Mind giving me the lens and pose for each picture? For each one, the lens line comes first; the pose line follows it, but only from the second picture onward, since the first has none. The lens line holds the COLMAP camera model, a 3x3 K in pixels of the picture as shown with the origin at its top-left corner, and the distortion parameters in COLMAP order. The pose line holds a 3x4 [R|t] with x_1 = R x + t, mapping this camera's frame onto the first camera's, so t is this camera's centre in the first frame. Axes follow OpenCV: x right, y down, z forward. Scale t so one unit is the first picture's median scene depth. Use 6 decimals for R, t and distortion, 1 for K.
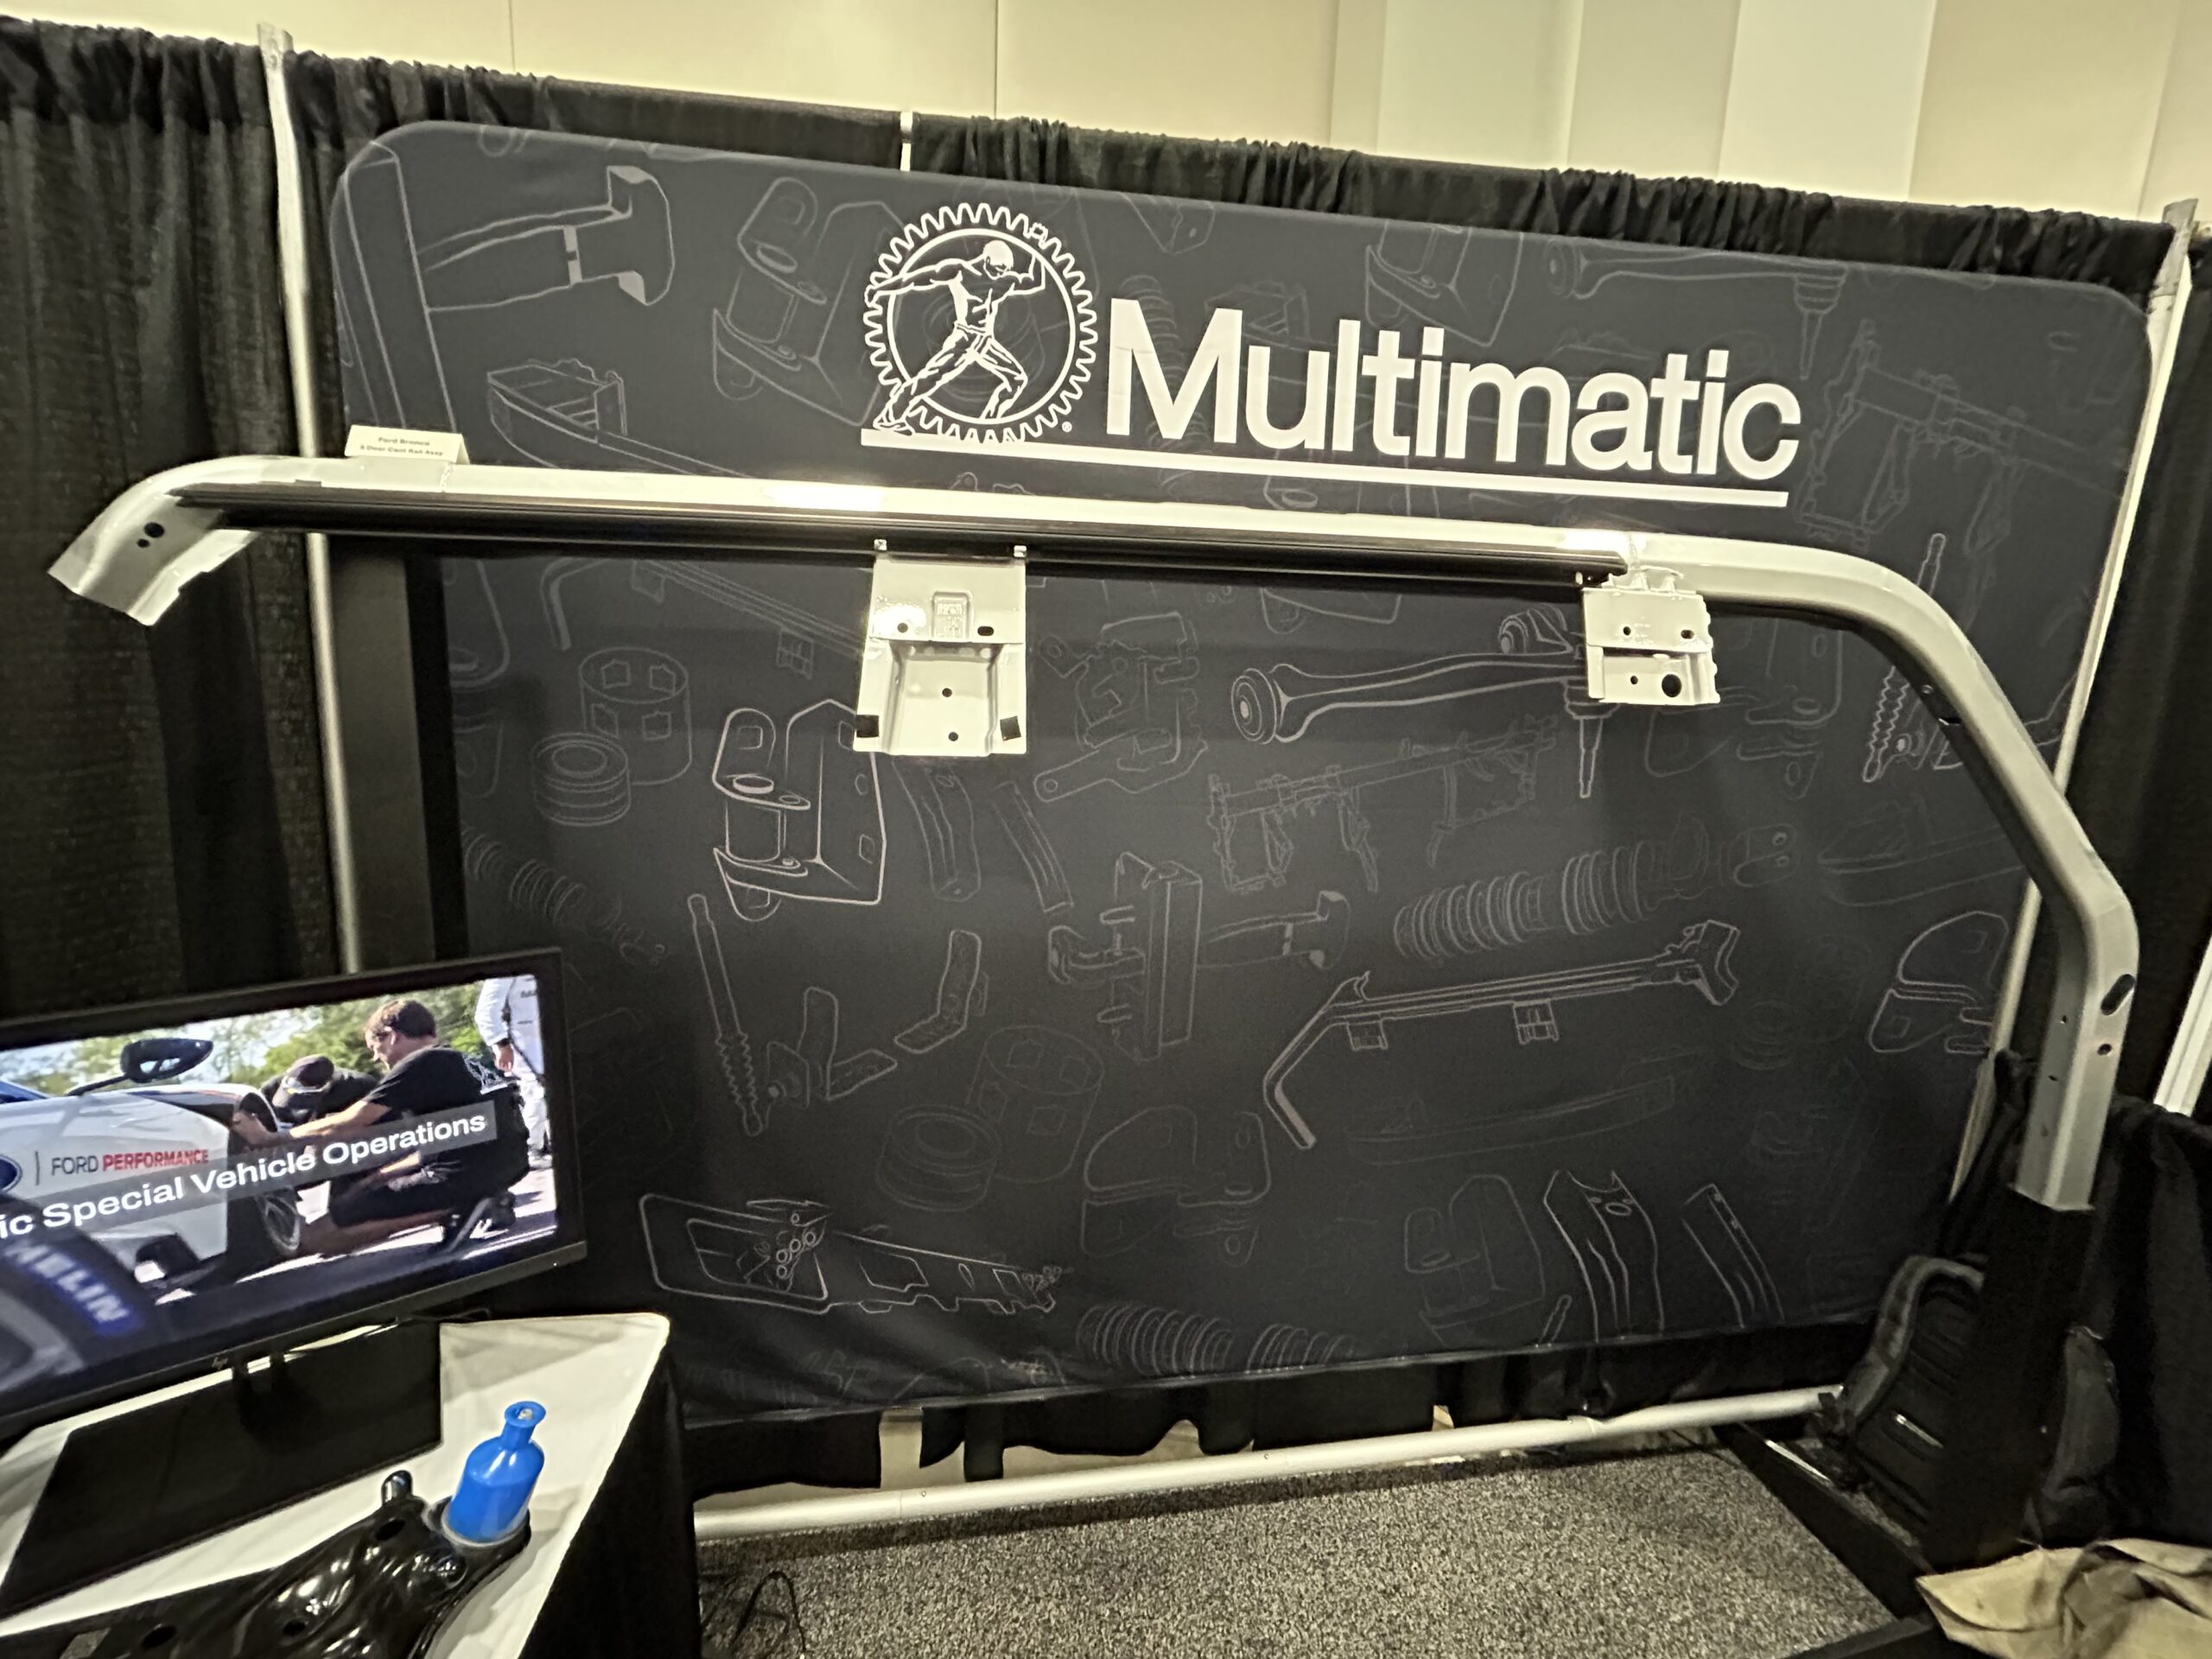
lens RADIAL K [[891.6, 0, 1099.6], [0, 891.6, 837.3], [0, 0, 1]] dist [-0.003866, 0.001120]
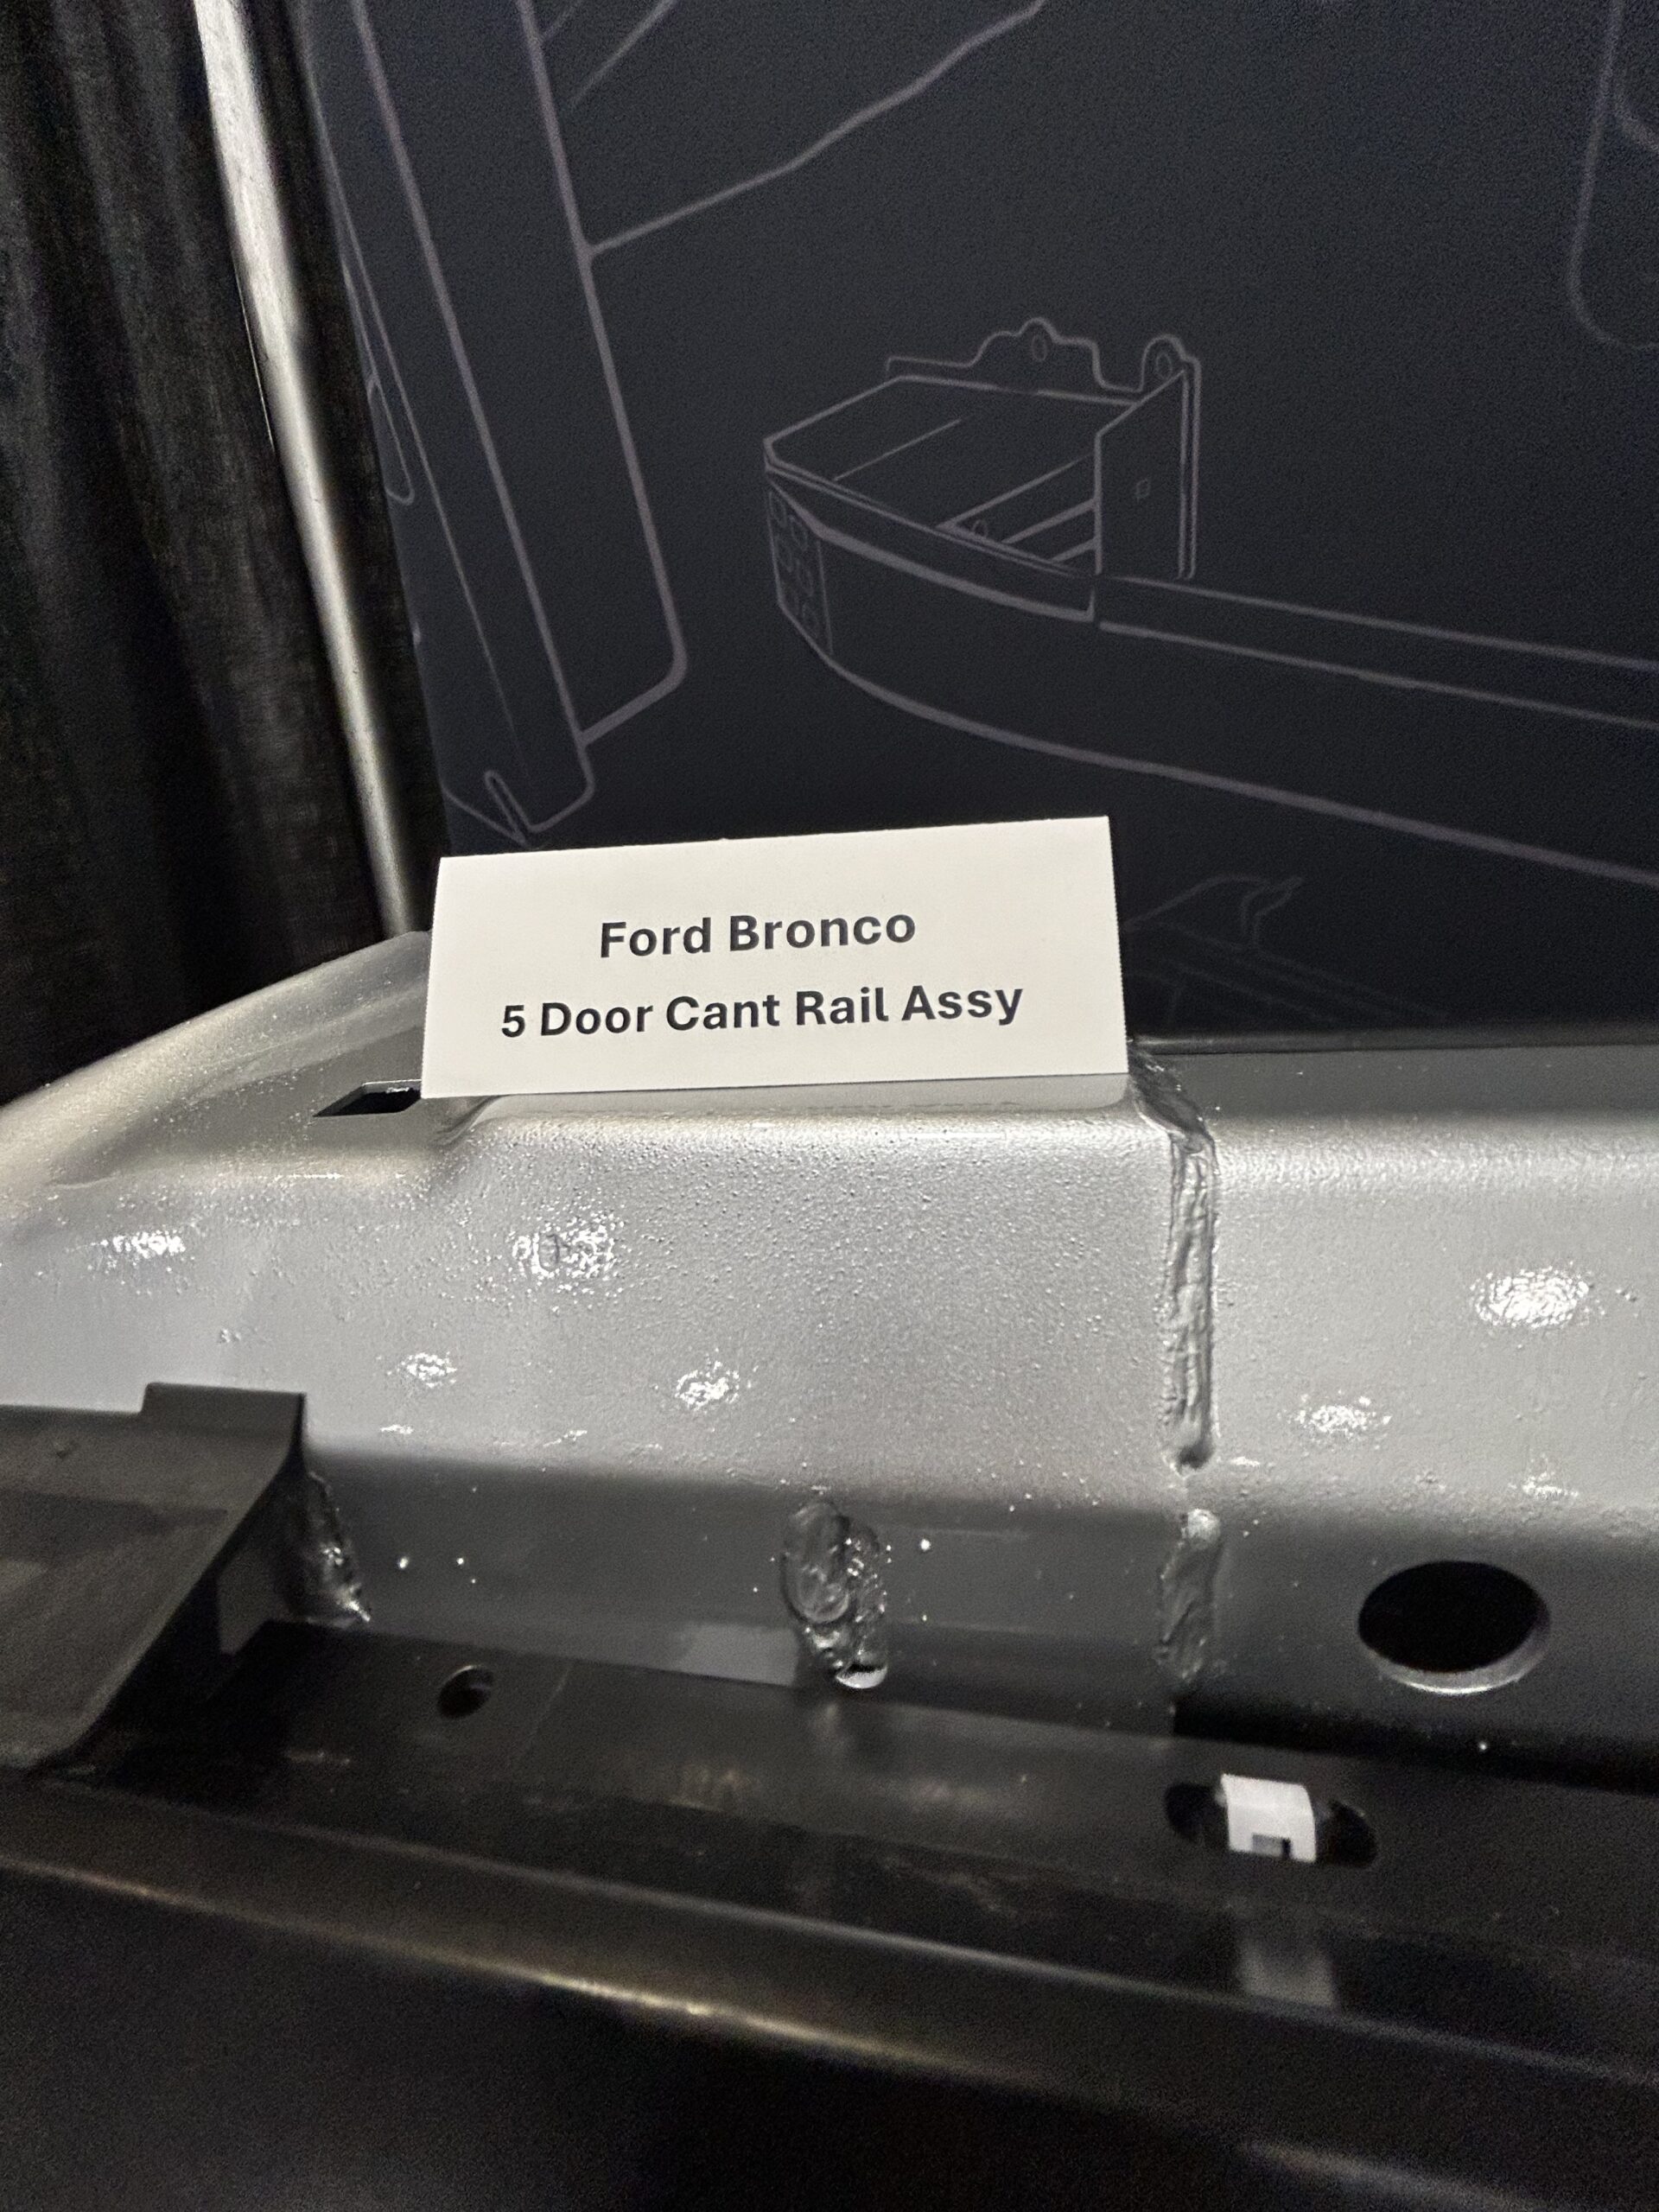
lens RADIAL K [[891.6, 0, 820.6], [0, 891.6, 1108.6], [0, 0, 1]] dist [-0.003866, 0.001120]
pose [[0.946761, 0.013724, -0.321645, -0.527030], [0.047521, 0.982189, 0.181787, -0.323220], [0.318411, -0.187394, 0.929246, 0.625992]]
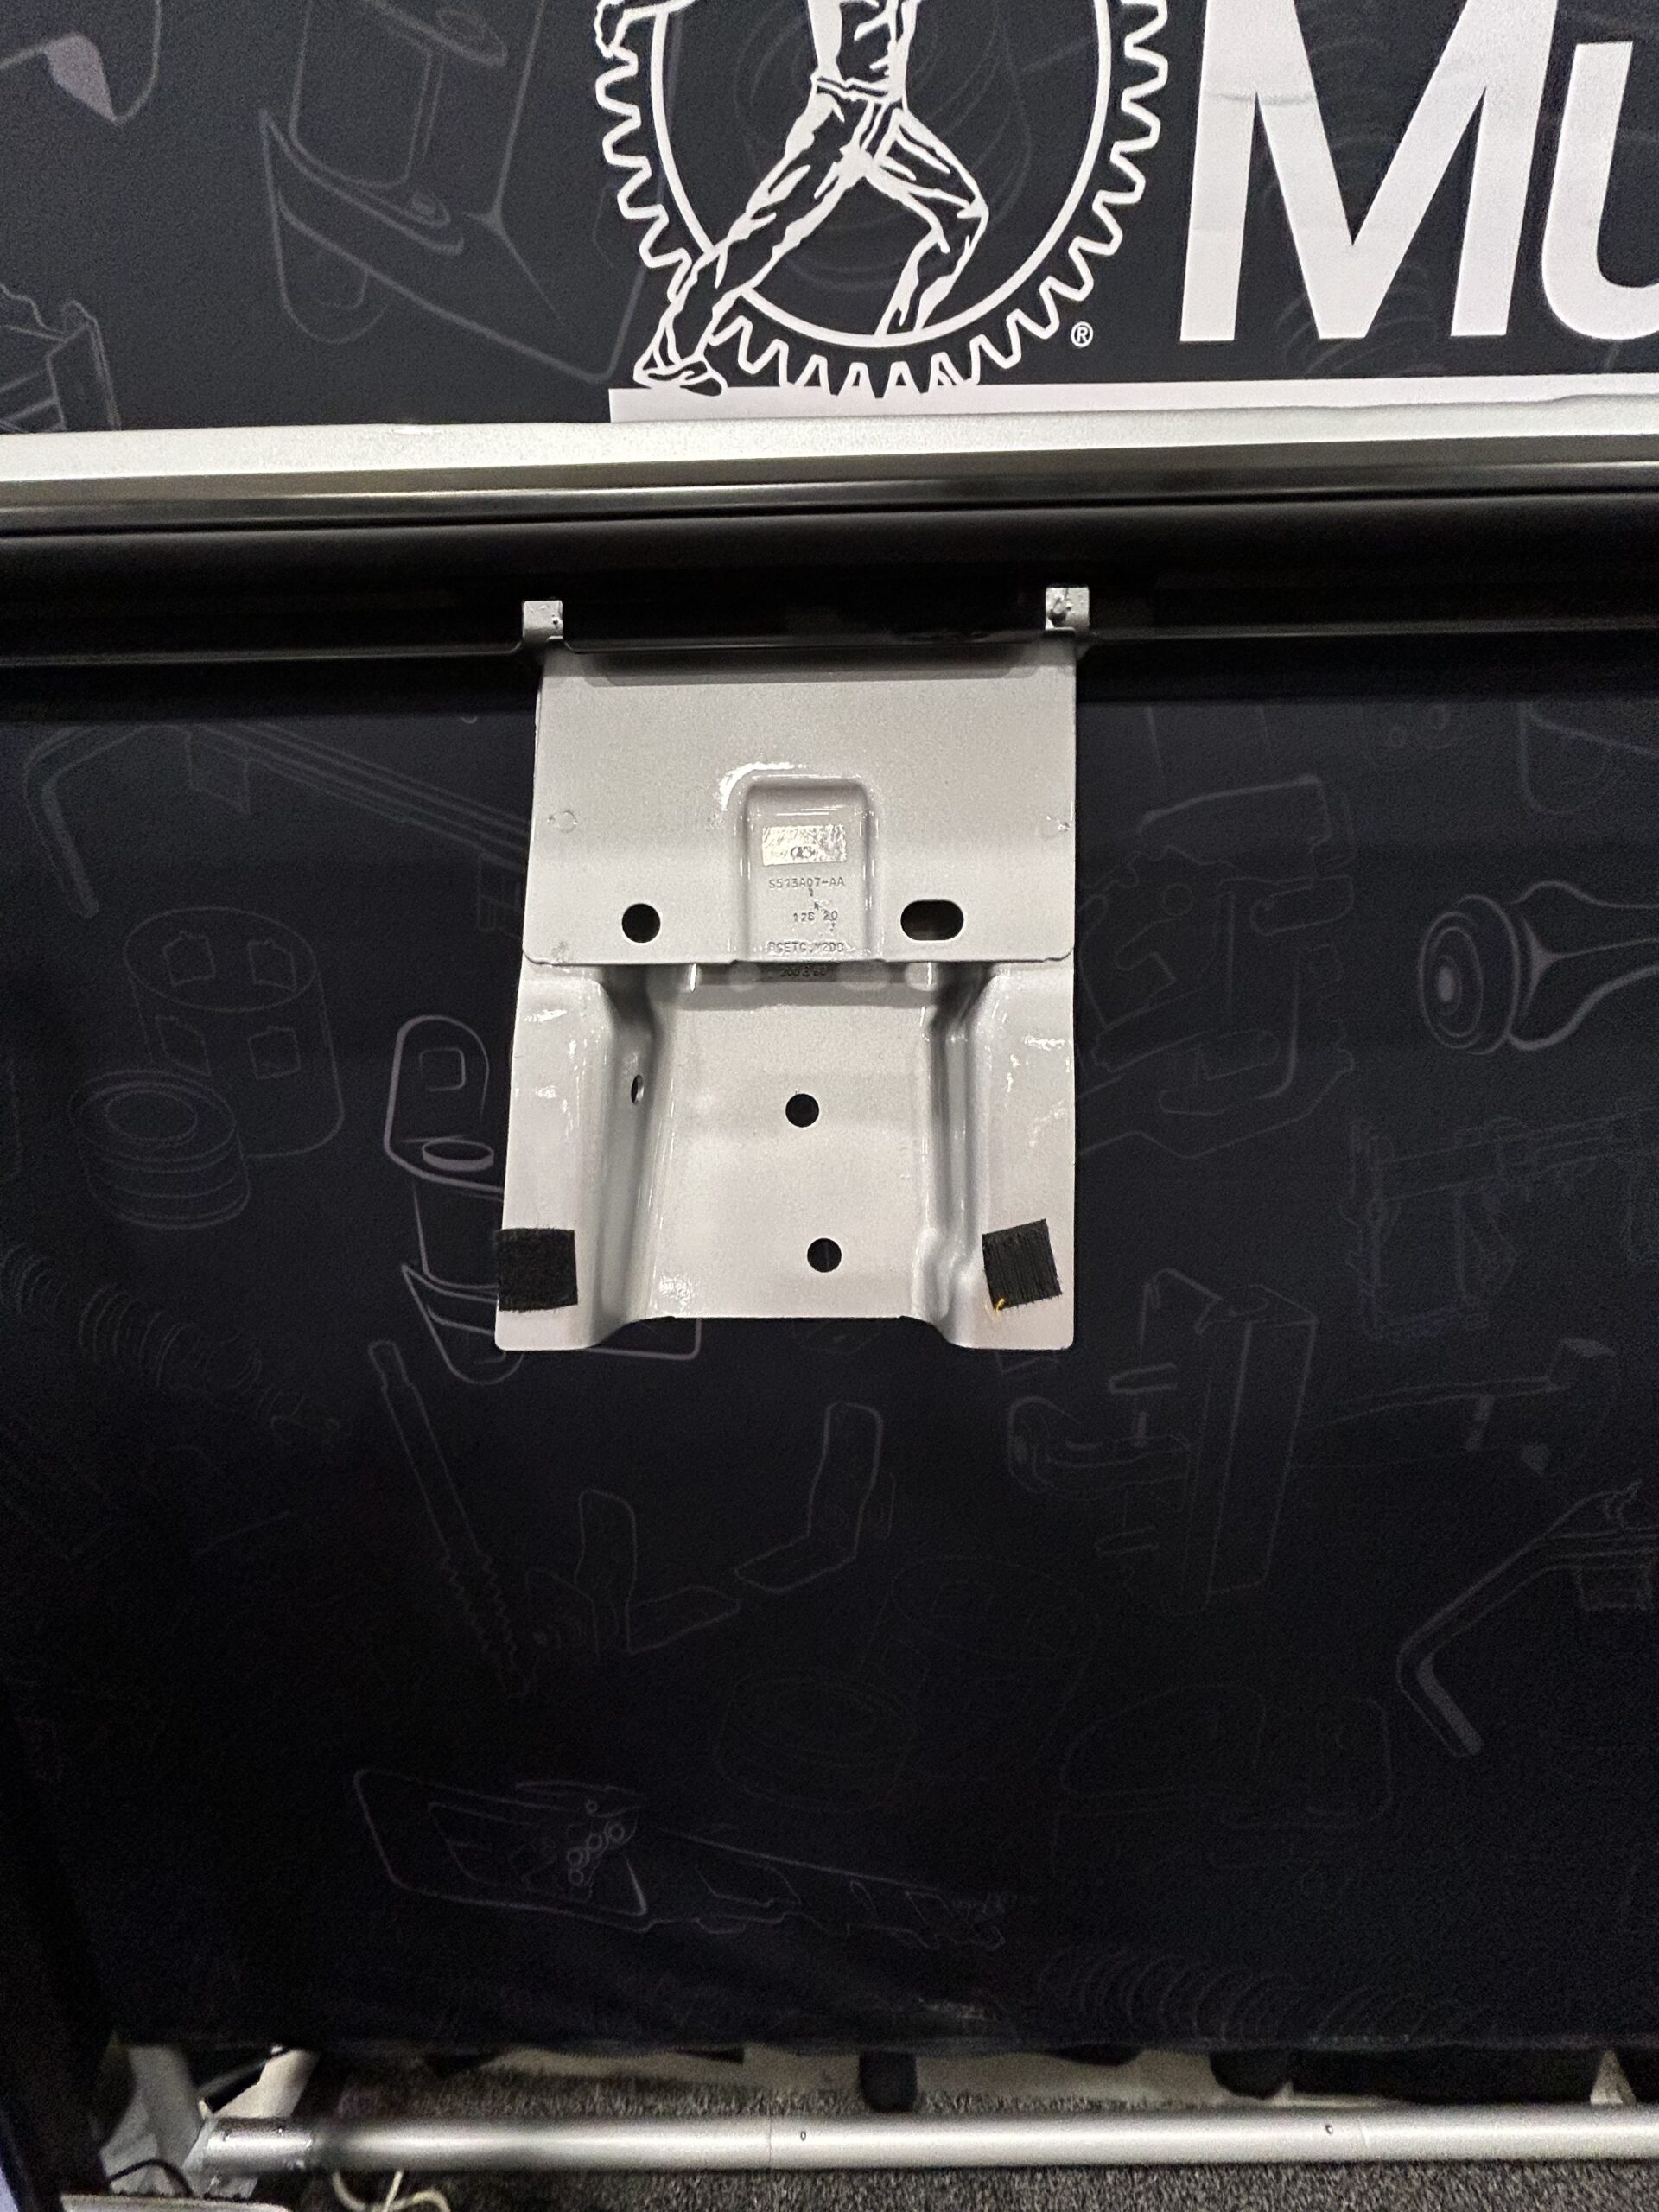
lens RADIAL K [[891.6, 0, 836.1], [0, 891.6, 1097.0], [0, 0, 1]] dist [-0.003866, 0.001120]
pose [[0.987846, 0.002399, -0.155418, -0.085666], [0.015831, 0.993129, 0.115951, -0.157612], [0.154629, -0.117002, 0.981020, 0.537574]]
